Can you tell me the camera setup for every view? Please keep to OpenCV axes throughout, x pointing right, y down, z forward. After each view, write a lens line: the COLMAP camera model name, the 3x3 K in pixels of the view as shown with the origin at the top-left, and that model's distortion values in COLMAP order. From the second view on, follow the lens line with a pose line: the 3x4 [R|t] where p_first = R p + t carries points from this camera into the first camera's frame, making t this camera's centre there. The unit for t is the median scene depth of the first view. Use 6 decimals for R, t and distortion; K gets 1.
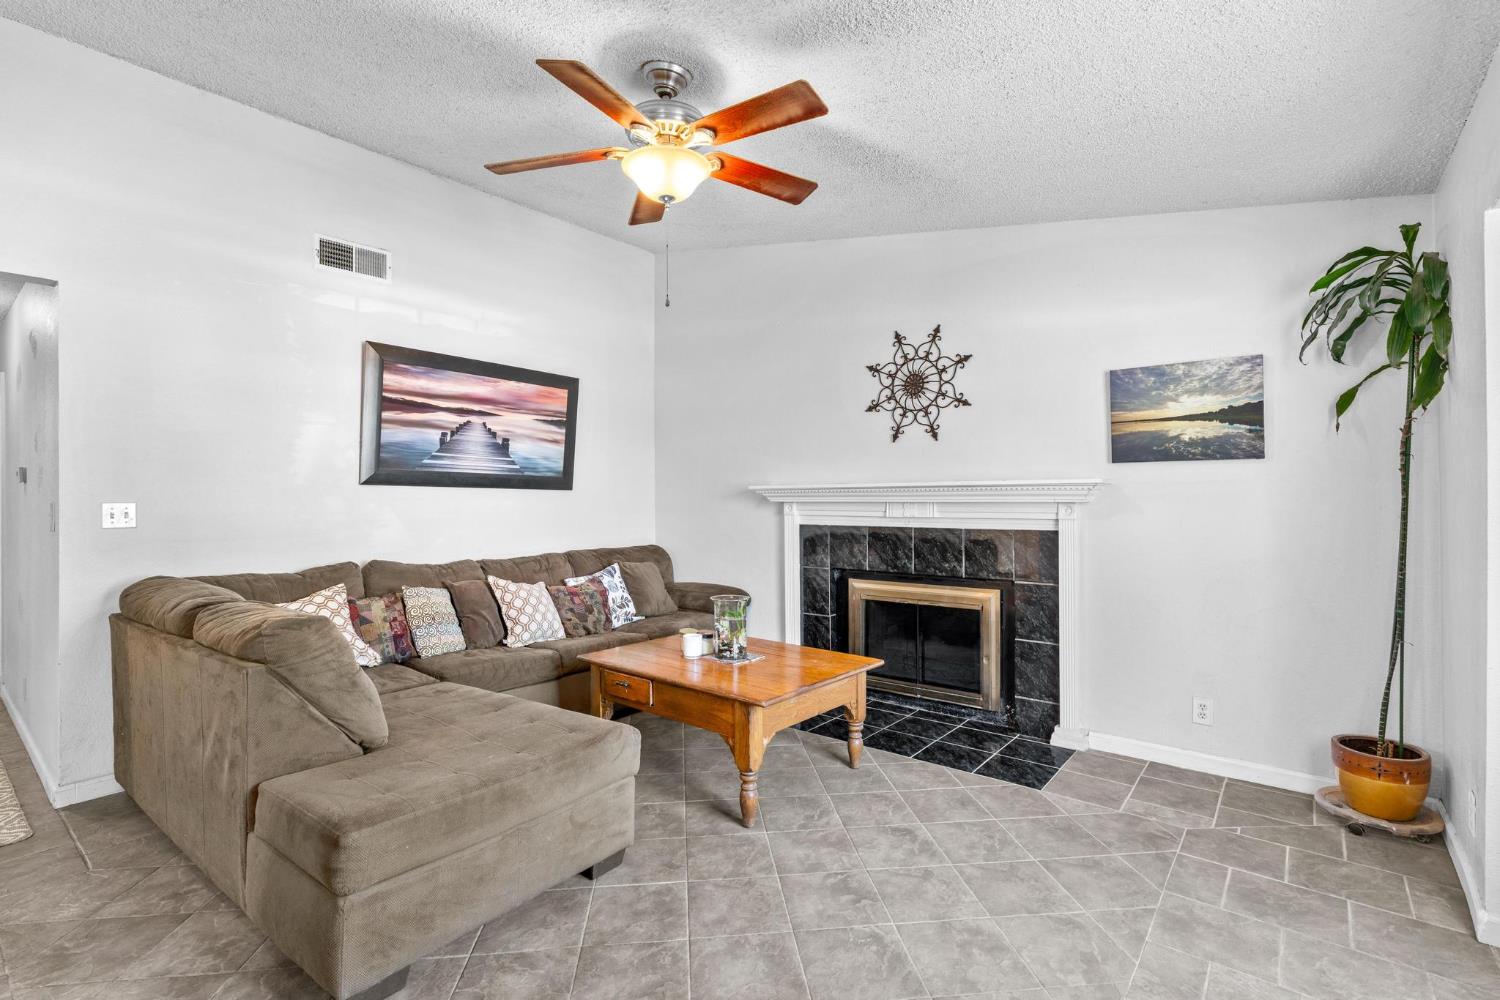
lens RADIAL K [[690.9, 0, 758.7], [0, 690.9, 493.7], [0, 0, 1]] dist [-0.006161, -0.000343]
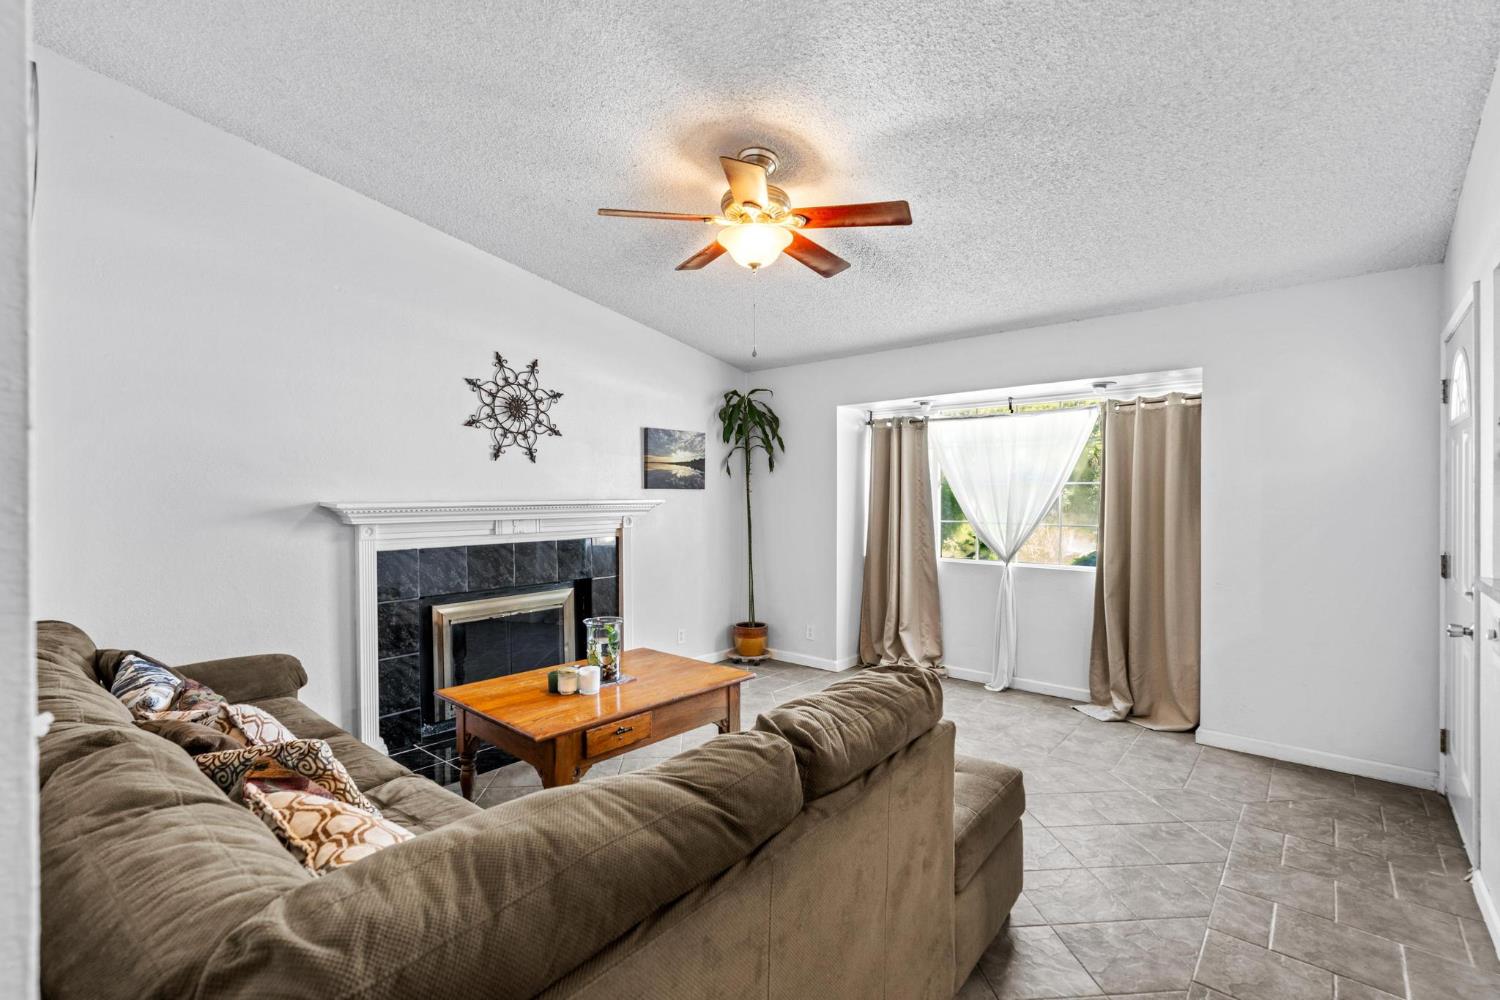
lens RADIAL K [[690.9, 0, 752.7], [0, 690.9, 504.5], [0, 0, 1]] dist [-0.006161, -0.000343]
pose [[0.030826, -0.003184, 0.999520, -0.829341], [0.004476, 0.999985, 0.003048, -0.011716], [-0.999515, 0.004380, 0.030840, 0.606083]]
